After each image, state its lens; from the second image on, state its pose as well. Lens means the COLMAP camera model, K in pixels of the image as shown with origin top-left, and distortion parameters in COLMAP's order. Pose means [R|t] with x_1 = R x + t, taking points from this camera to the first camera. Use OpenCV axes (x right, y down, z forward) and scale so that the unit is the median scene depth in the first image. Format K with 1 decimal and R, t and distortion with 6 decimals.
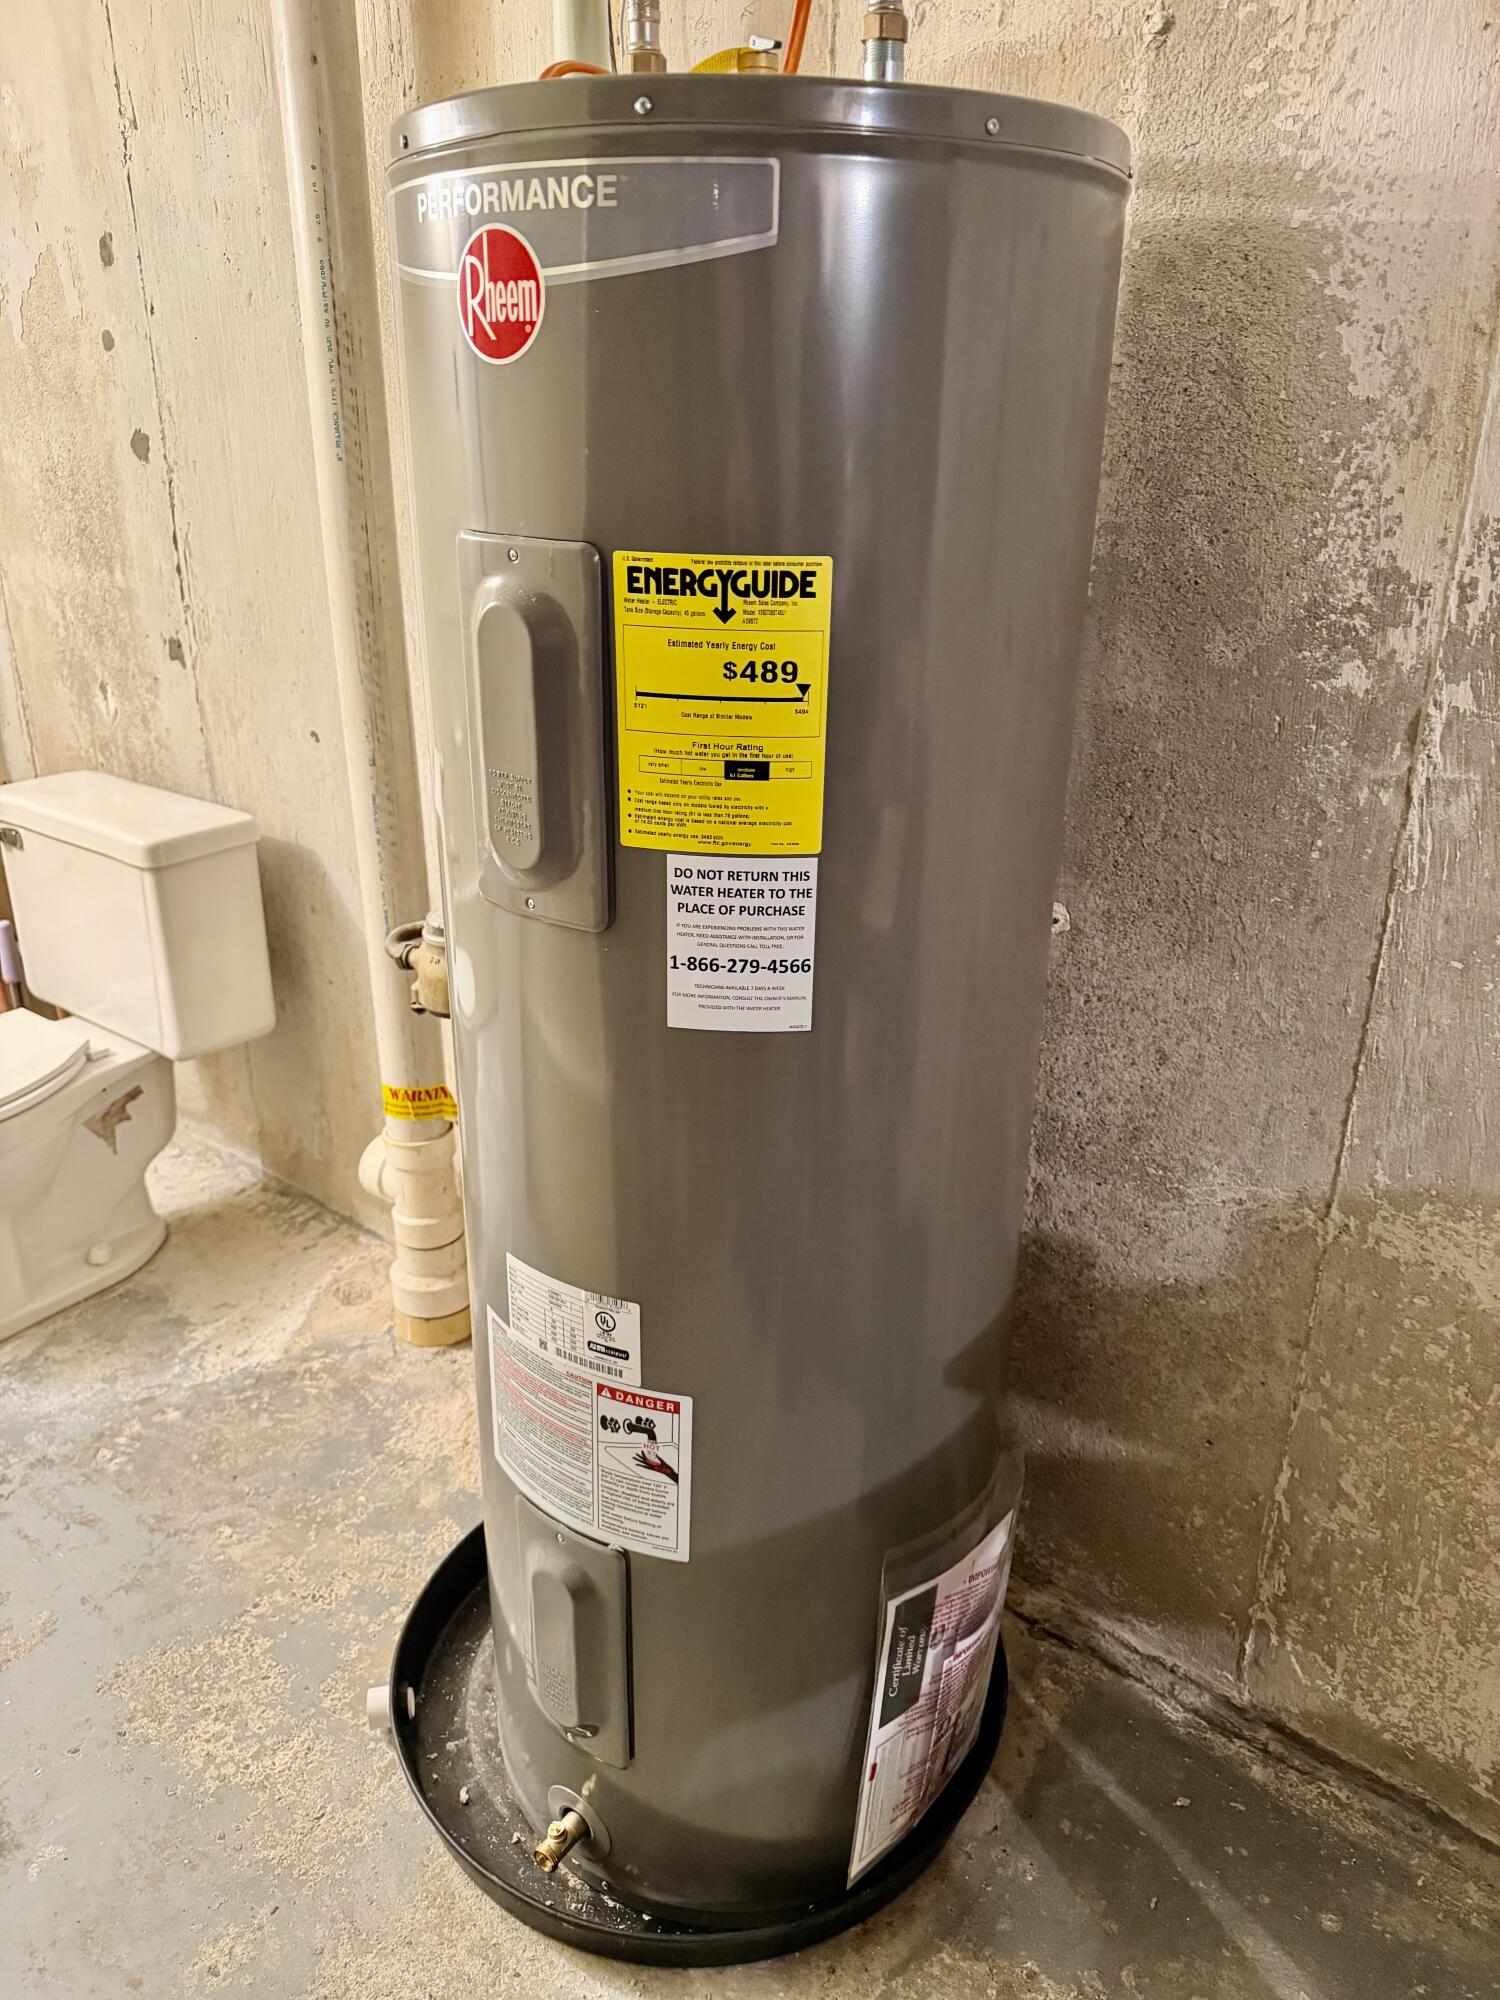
lens RADIAL K [[1413.8, 0, 747.4], [0, 1413.8, 997.8], [0, 0, 1]] dist [-0.005388, -0.001745]
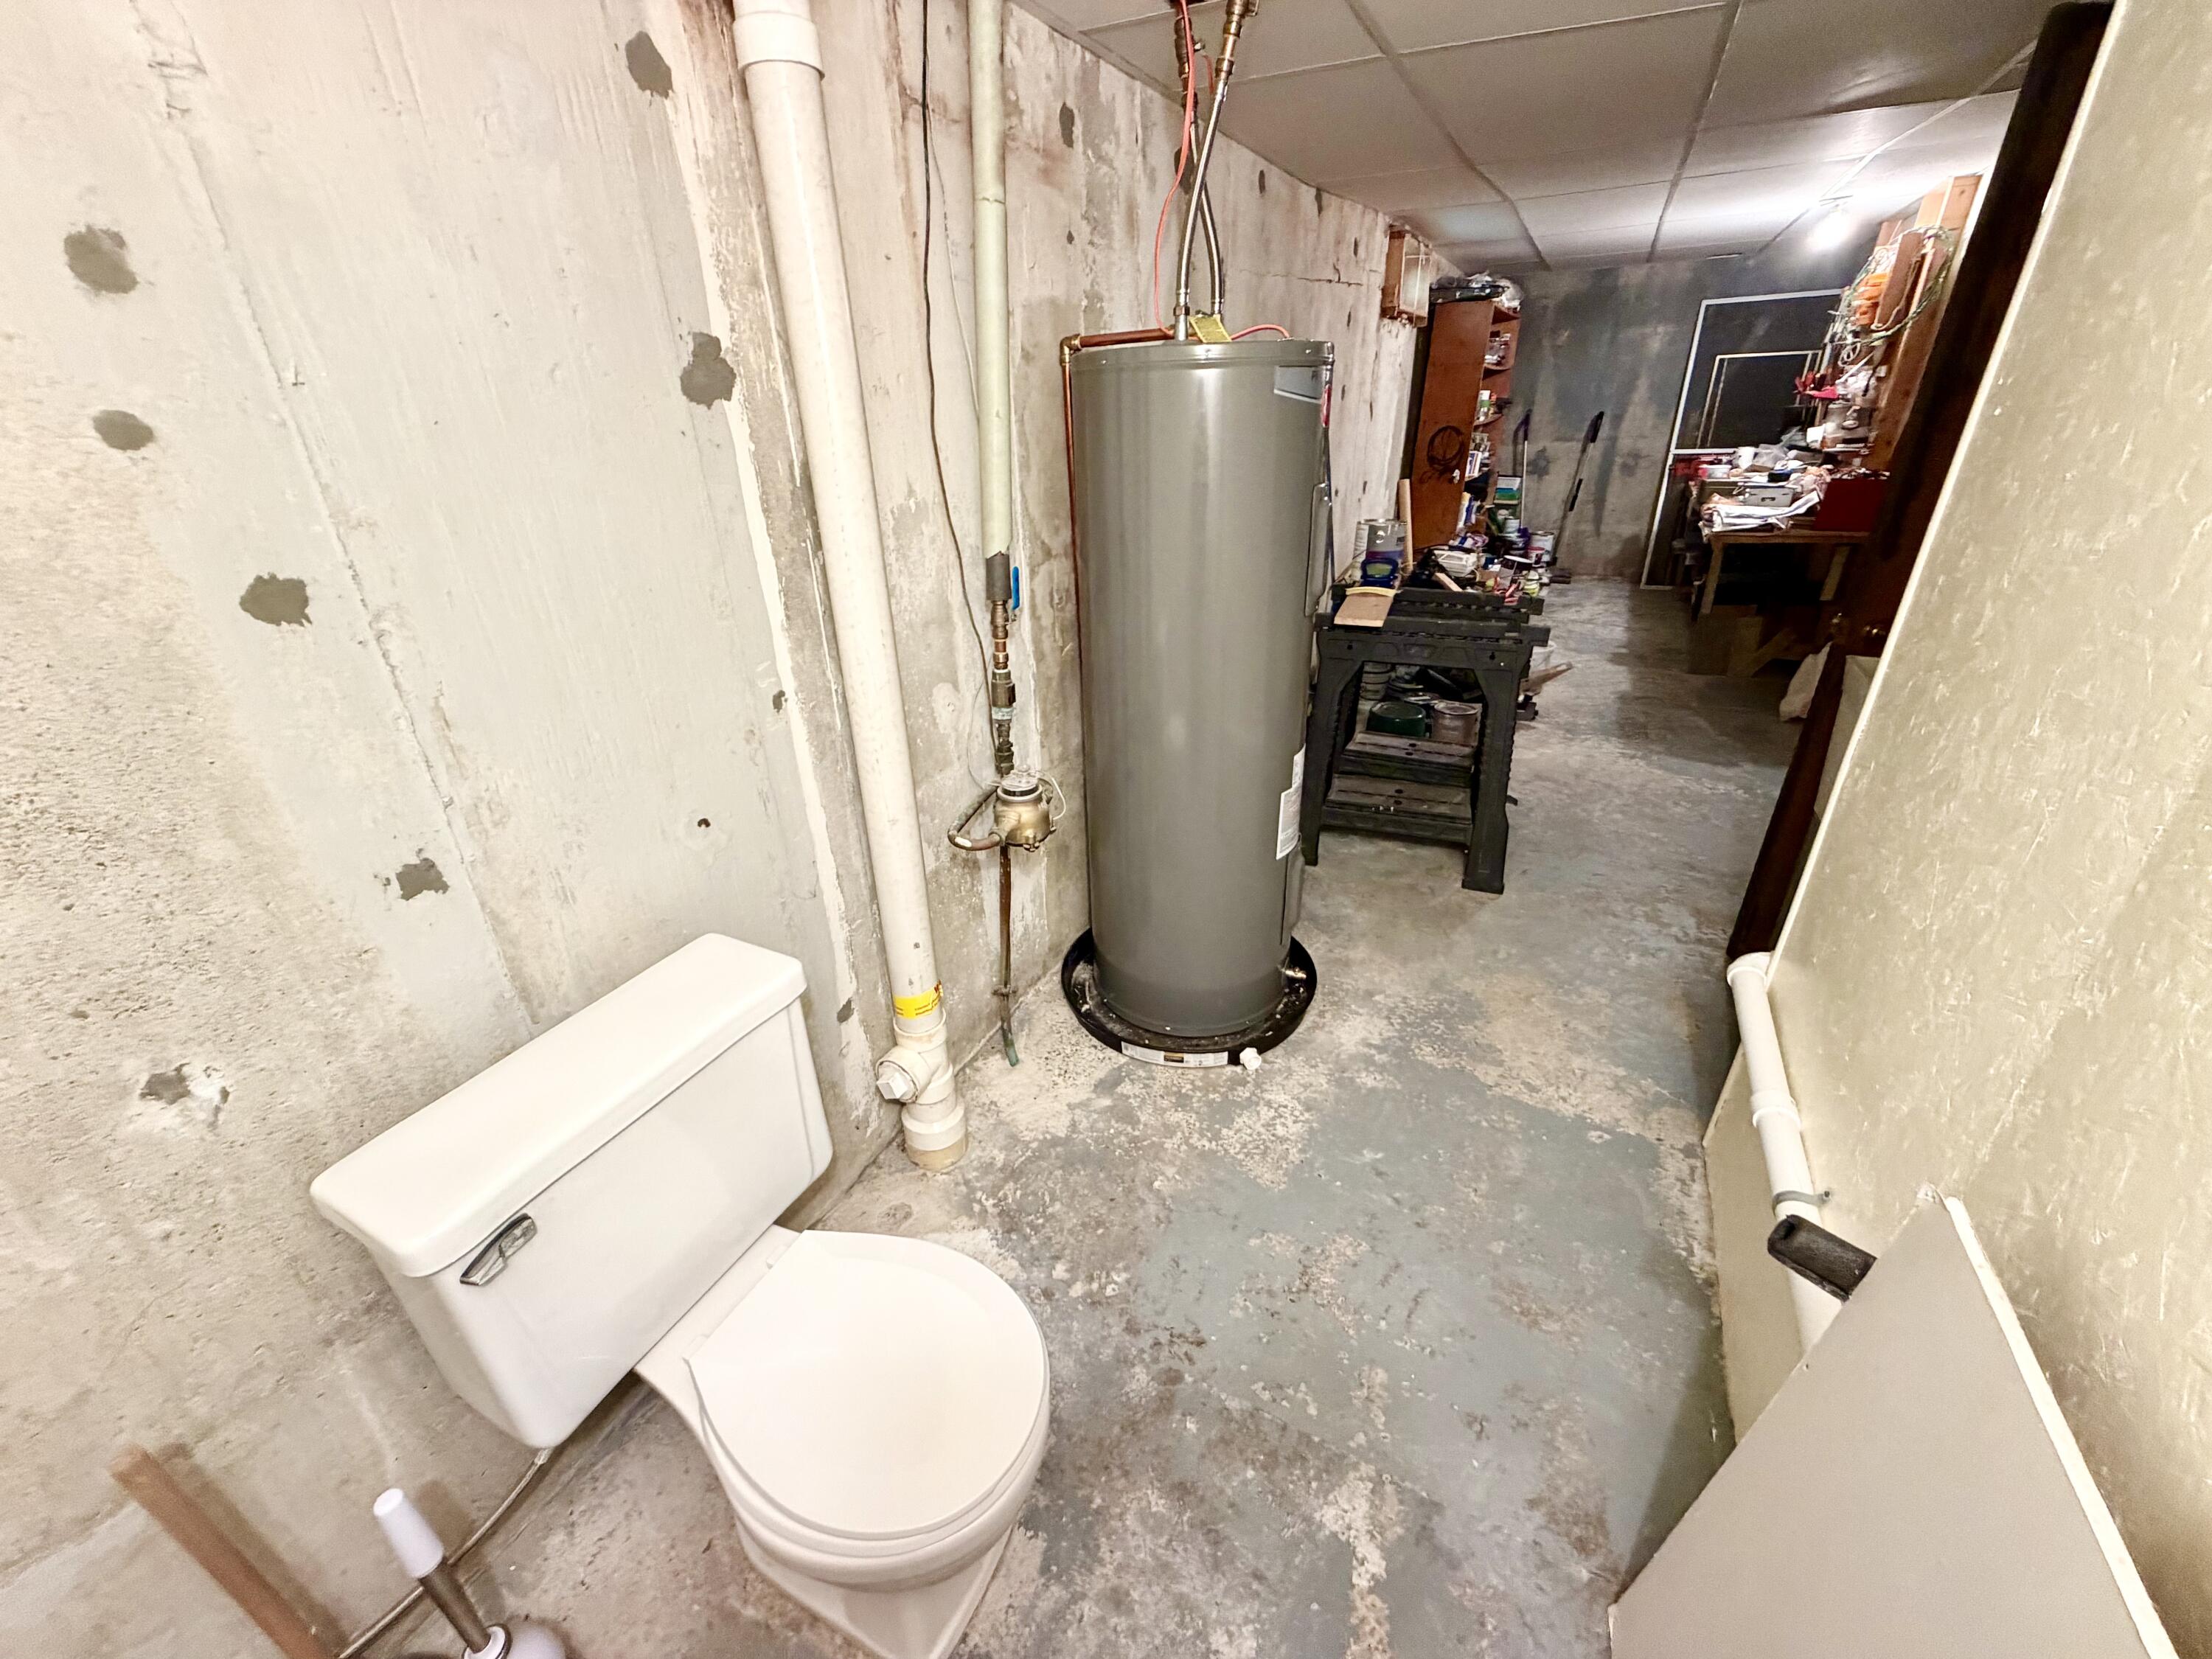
lens RADIAL K [[879.6, 0, 1104.2], [0, 879.6, 836.8], [0, 0, 1]] dist [0.000075, -0.000048]
pose [[-0.195375, -0.437492, 0.877741, -0.878211], [0.402355, 0.780445, 0.478556, -0.349848], [-0.894393, 0.446662, 0.023548, 0.717063]]
